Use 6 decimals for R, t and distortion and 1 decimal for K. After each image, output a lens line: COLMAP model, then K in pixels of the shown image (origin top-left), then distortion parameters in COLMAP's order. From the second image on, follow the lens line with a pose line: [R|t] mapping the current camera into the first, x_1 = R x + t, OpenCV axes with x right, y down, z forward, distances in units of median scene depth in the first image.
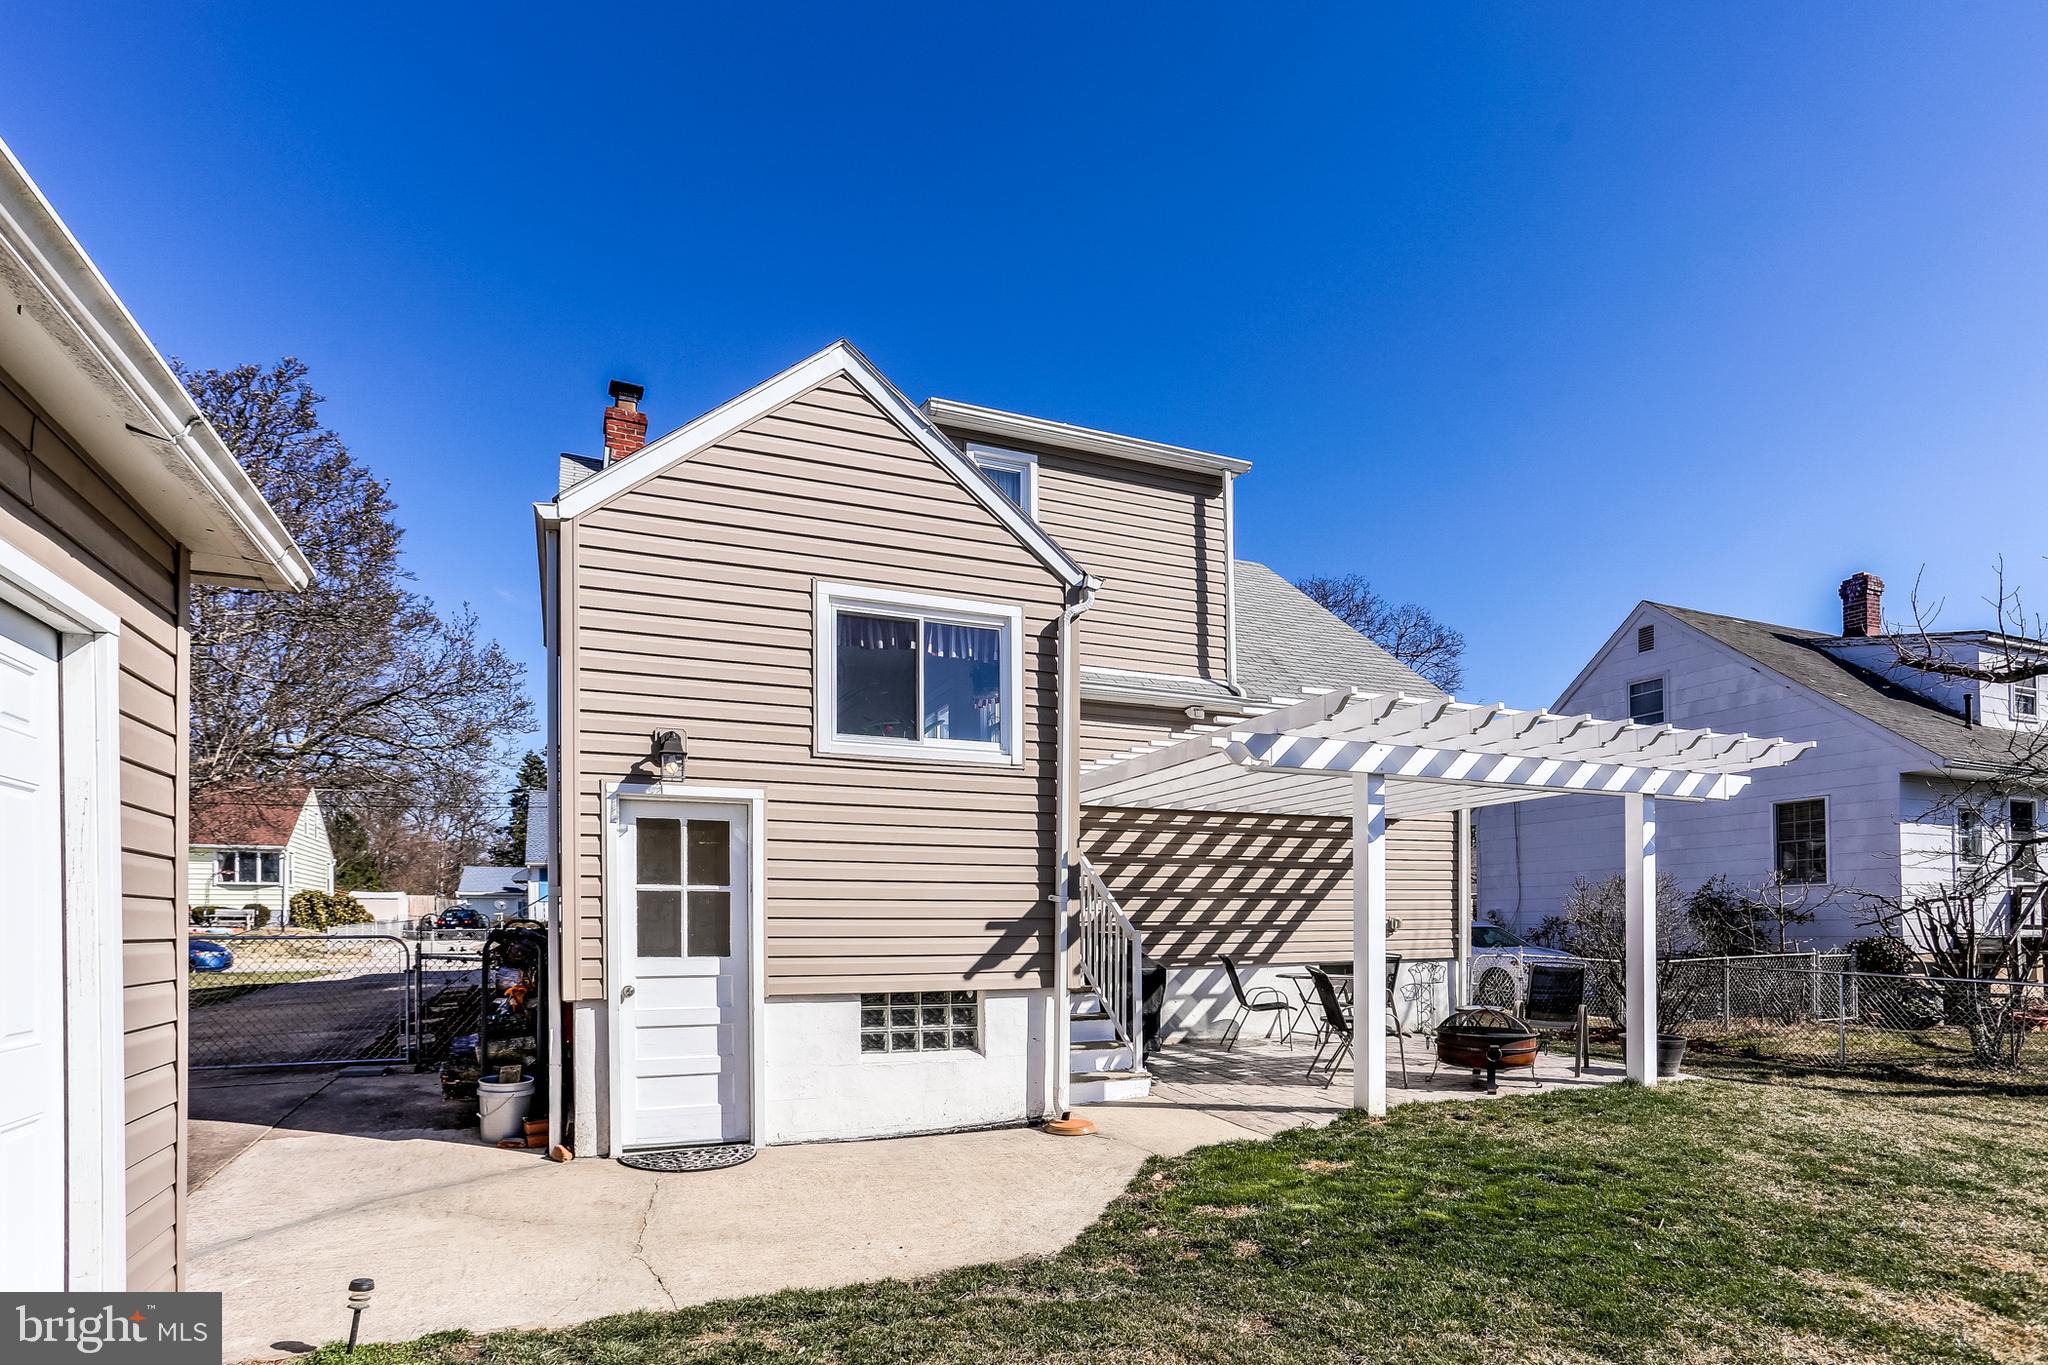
lens RADIAL K [[1043.8, 0, 1019.5], [0, 1043.8, 761.7], [0, 0, 1]] dist [-0.058835, 0.036915]
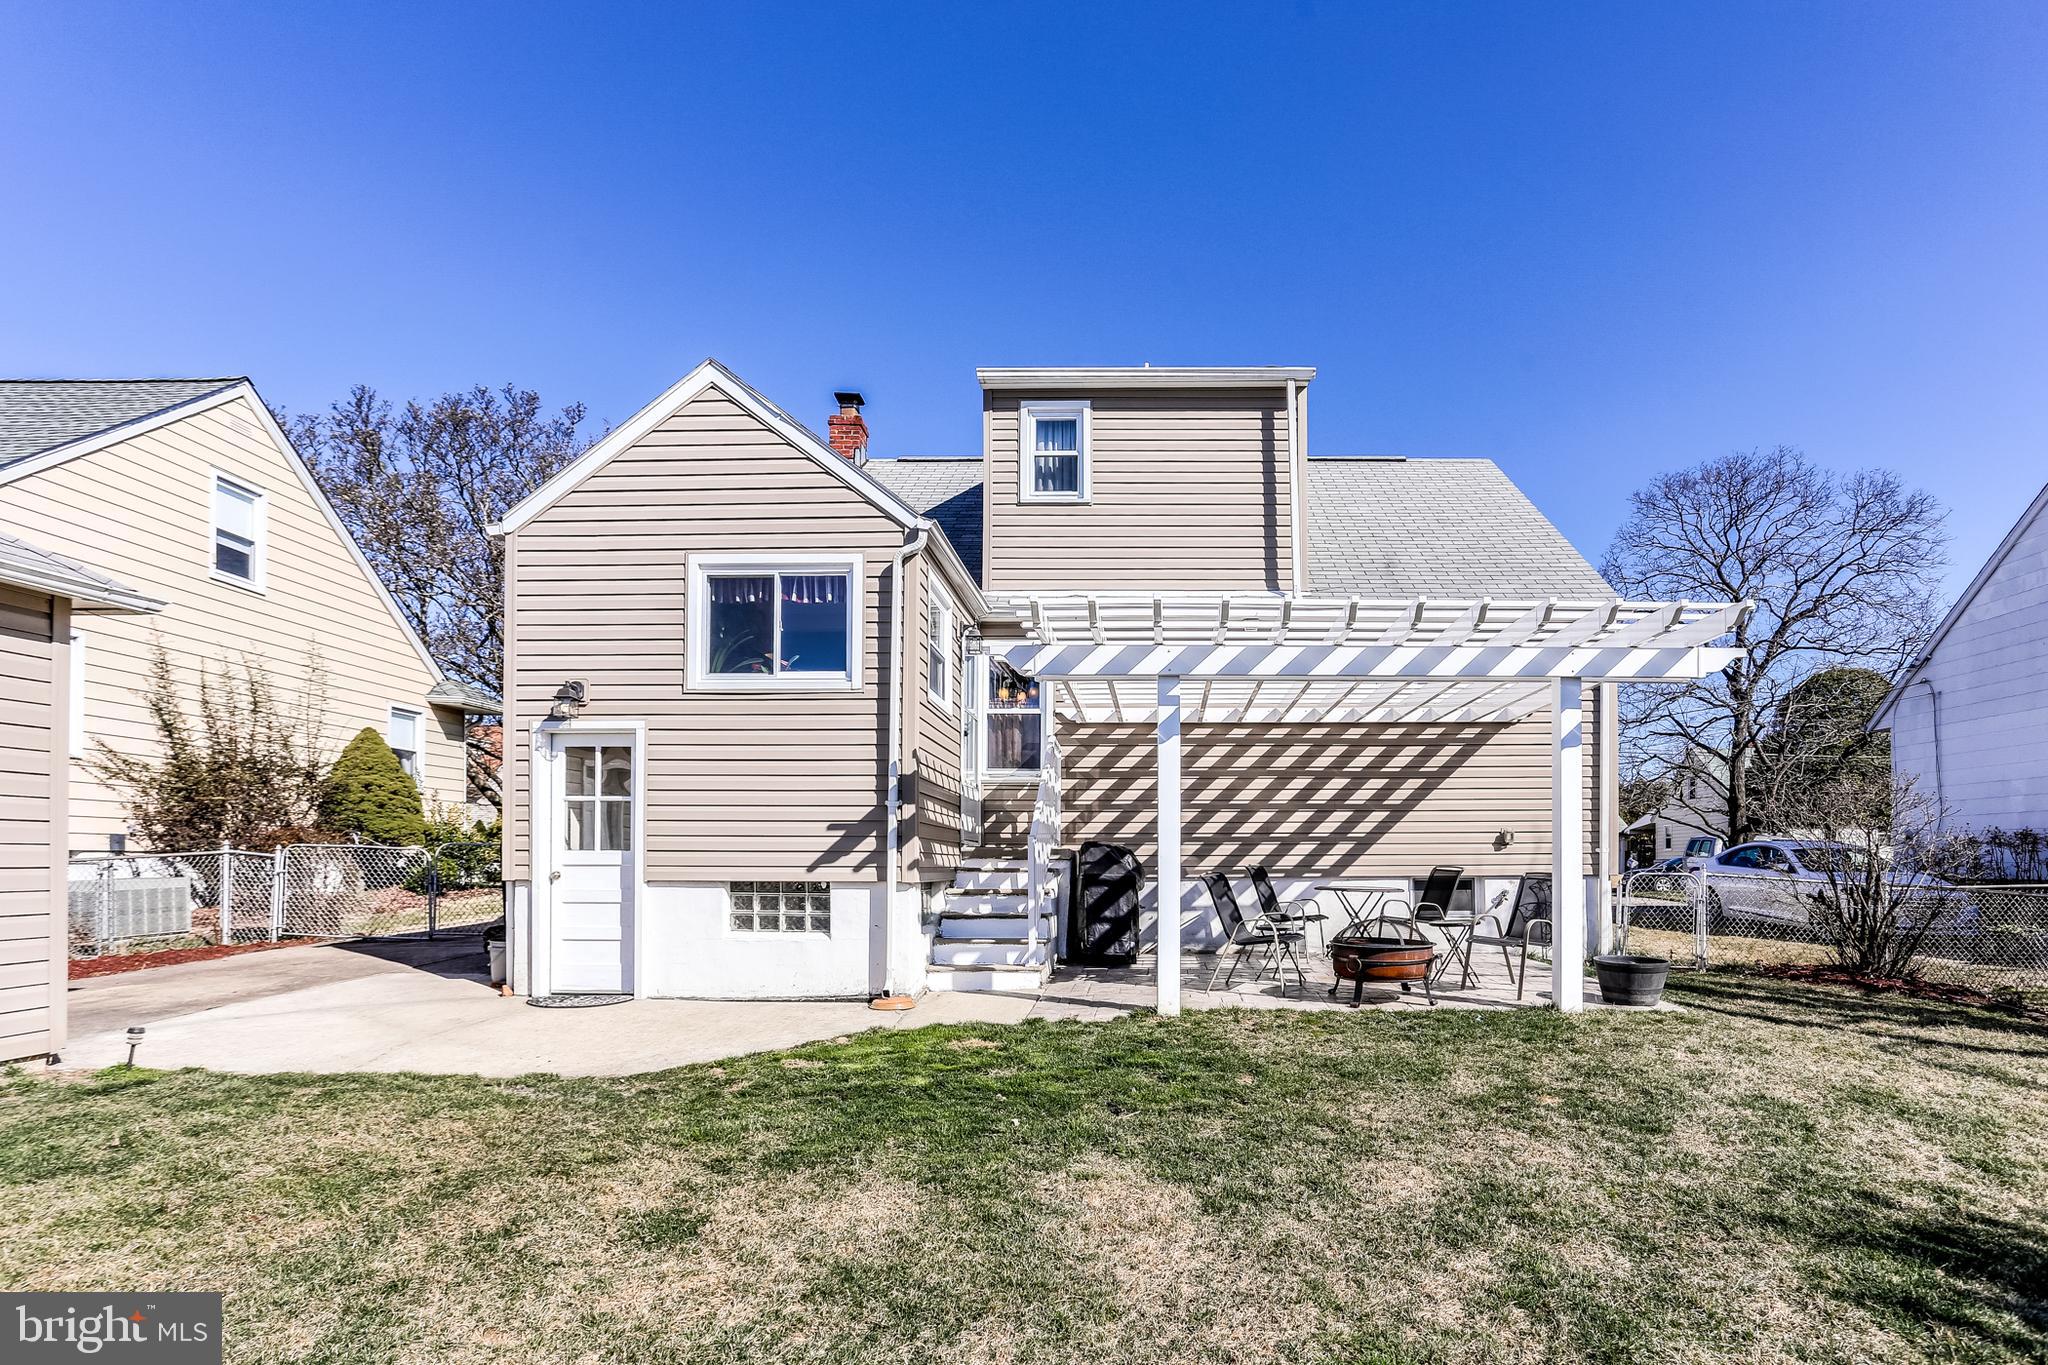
lens RADIAL K [[991.8, 0, 1018.6], [0, 991.8, 681.0], [0, 0, 1]] dist [-0.038156, 0.023203]
pose [[0.913562, -0.066578, -0.401213, 0.617566], [0.059473, 0.997774, -0.030153, 0.038761], [0.402328, 0.003685, 0.915488, 0.059585]]
